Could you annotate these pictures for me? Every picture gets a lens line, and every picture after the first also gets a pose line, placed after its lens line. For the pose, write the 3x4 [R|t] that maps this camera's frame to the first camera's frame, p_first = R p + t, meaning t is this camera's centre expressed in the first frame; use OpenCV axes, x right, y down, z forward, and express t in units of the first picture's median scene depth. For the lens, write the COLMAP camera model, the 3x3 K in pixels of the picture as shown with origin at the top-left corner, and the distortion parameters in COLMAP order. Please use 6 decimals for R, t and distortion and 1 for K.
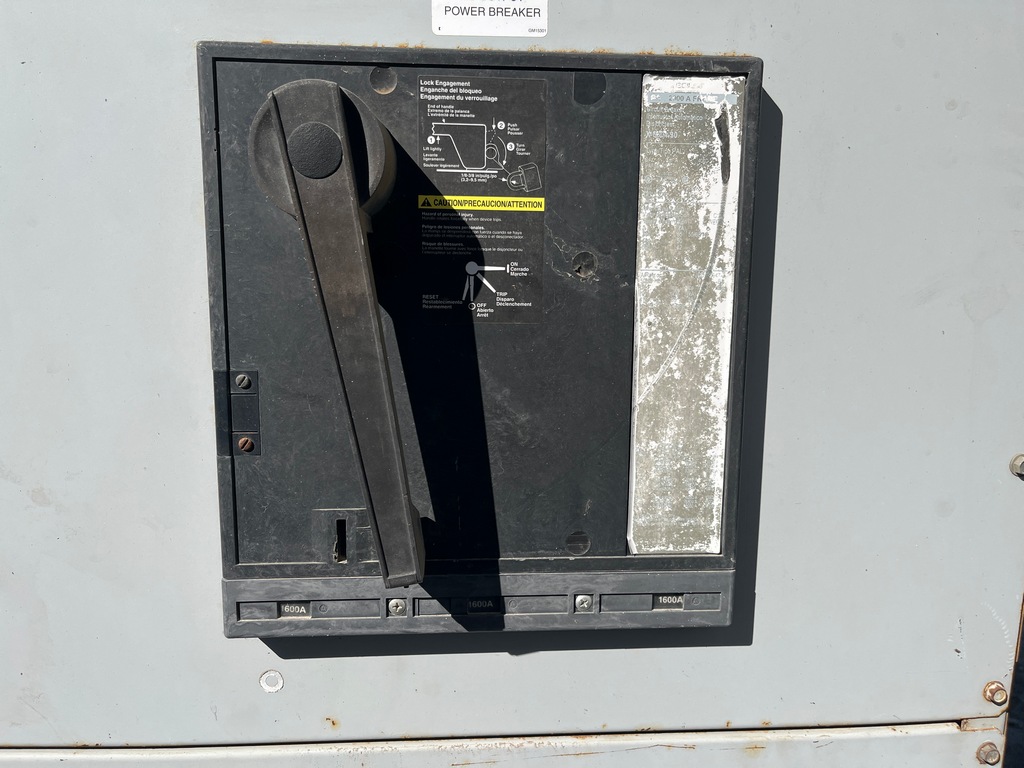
lens RADIAL K [[776.4, 0, 537.9], [0, 776.4, 349.9], [0, 0, 1]] dist [0.062272, -0.087533]
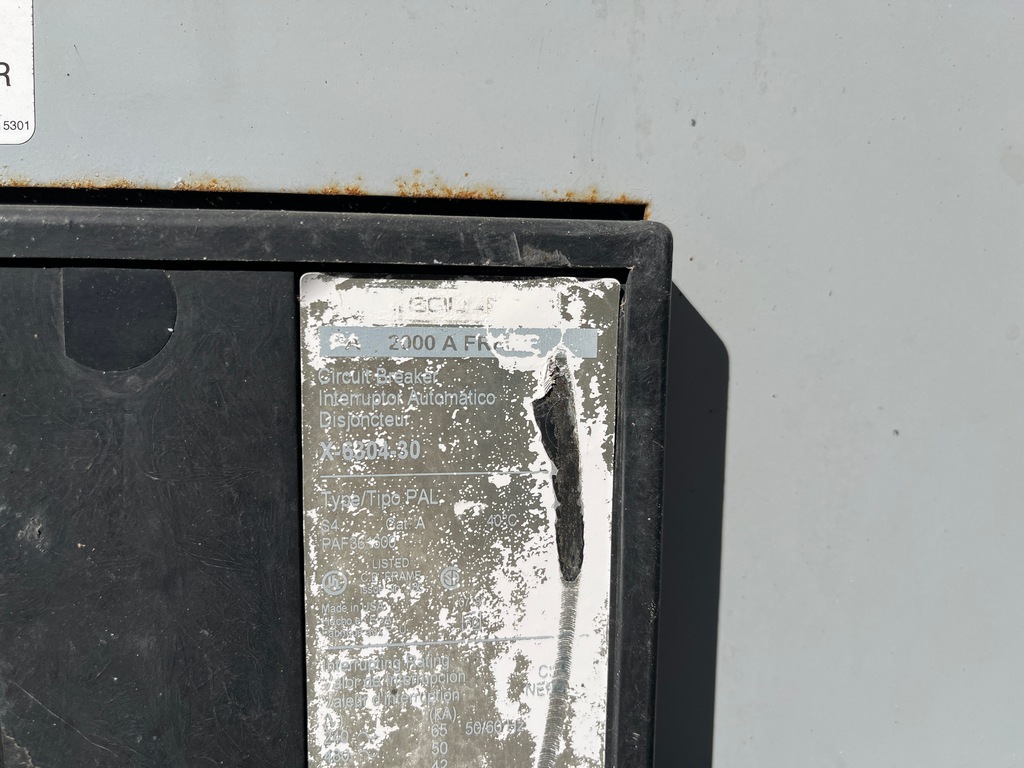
lens RADIAL K [[776.4, 0, 510.0], [0, 776.4, 383.8], [0, 0, 1]] dist [0.062272, -0.087533]
pose [[0.998081, -0.007727, 0.061437, 0.194781], [0.008977, 0.999758, -0.020092, -0.293401], [-0.061267, 0.020604, 0.997909, 0.664794]]
